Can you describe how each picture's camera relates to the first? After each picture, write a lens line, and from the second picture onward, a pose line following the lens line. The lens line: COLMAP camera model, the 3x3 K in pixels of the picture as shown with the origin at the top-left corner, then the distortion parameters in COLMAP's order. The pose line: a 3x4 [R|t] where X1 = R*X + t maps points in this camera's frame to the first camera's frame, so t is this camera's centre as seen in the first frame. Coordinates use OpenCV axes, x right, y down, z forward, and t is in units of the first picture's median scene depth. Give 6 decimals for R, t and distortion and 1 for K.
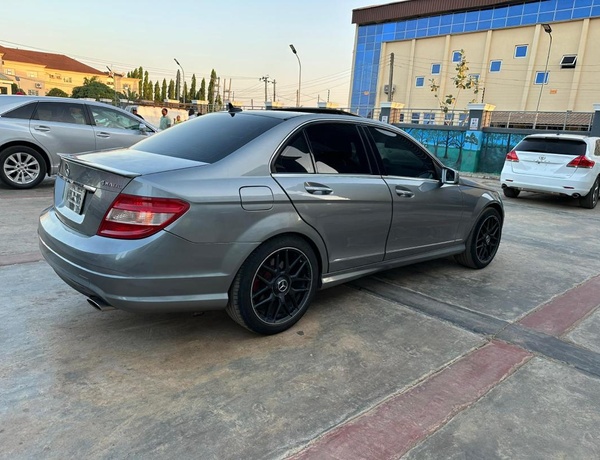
lens RADIAL K [[441.0, 0, 300.0], [0, 441.0, 230.0], [0, 0, 1]] dist [-0.001634, -0.001412]
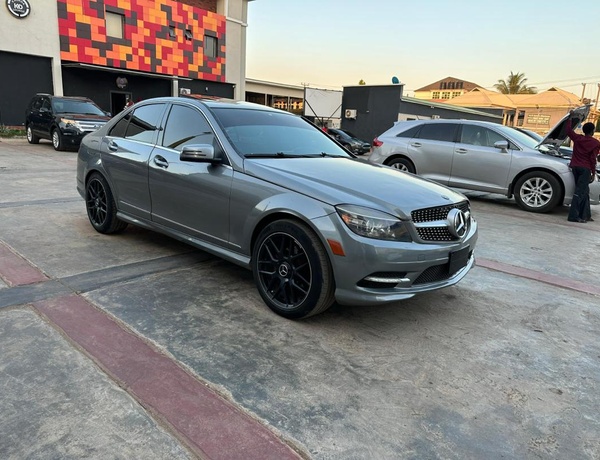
lens RADIAL K [[441.0, 0, 300.0], [0, 441.0, 230.0], [0, 0, 1]] dist [-0.001634, -0.001412]
pose [[0.074404, 0.147093, -0.986320, 1.243413], [-0.250623, 0.960075, 0.124273, -0.136676], [0.965221, 0.237948, 0.108299, 1.148657]]
